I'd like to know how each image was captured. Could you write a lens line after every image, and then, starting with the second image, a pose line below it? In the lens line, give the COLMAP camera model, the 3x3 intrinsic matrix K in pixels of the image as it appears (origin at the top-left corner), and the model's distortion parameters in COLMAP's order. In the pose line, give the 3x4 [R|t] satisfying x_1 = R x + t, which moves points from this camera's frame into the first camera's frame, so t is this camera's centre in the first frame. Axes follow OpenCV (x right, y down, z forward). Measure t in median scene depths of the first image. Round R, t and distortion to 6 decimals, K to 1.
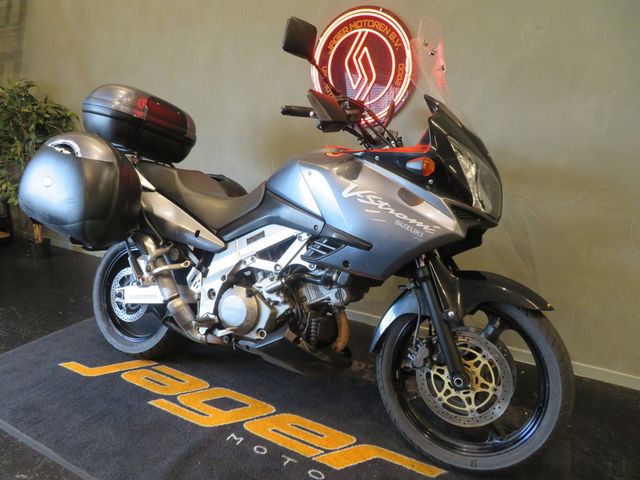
lens RADIAL K [[464.8, 0, 319.6], [0, 464.8, 243.3], [0, 0, 1]] dist [-0.001623, -0.002424]
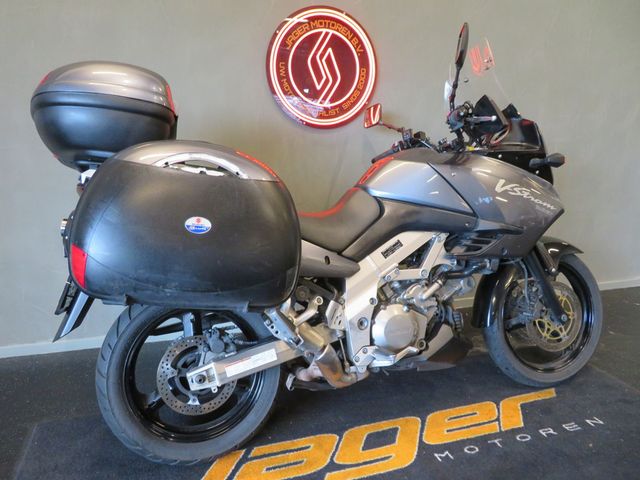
lens RADIAL K [[457.7, 0, 323.4], [0, 457.7, 242.7], [0, 0, 1]] dist [-0.002932, 0.005377]
pose [[0.669781, -0.186976, 0.718633, -0.911346], [0.181384, 0.979659, 0.085837, -0.131843], [-0.720065, 0.072857, 0.690071, 0.477773]]
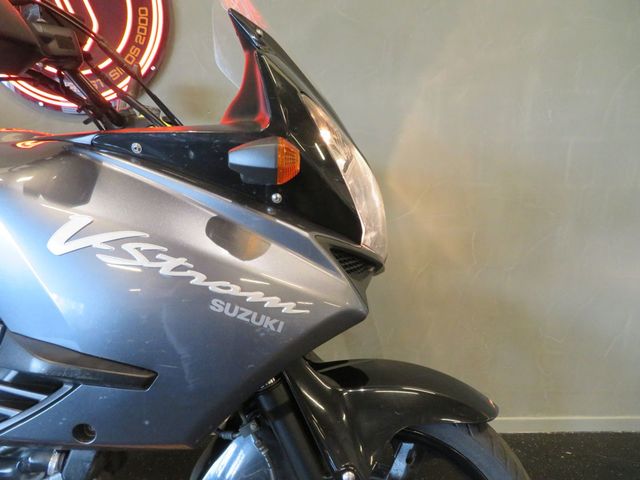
lens RADIAL K [[463.8, 0, 315.4], [0, 463.8, 239.9], [0, 0, 1]] dist [-0.003142, -0.003887]
pose [[0.850544, -0.100755, 0.516162, 0.034798], [0.124690, 0.992126, -0.011804, -0.070078], [-0.510909, 0.074399, 0.856409, 0.510800]]
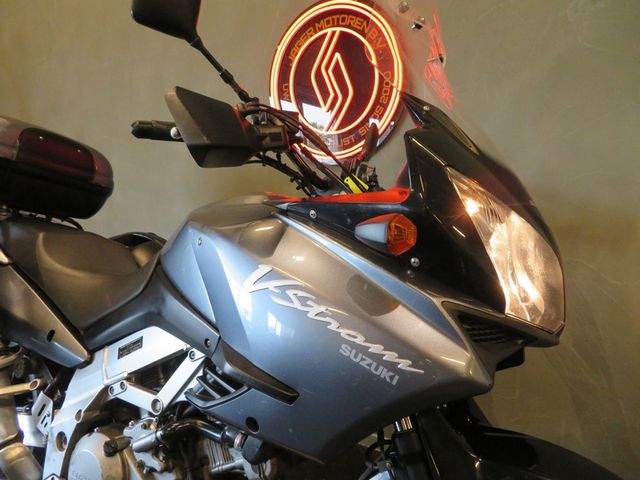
lens RADIAL K [[463.8, 0, 315.4], [0, 463.8, 239.9], [0, 0, 1]] dist [-0.003142, -0.003887]
pose [[0.997905, -0.013272, -0.063323, 0.140055], [0.006879, 0.994950, -0.100138, -0.090188], [0.064332, 0.099492, 0.992957, 0.429181]]
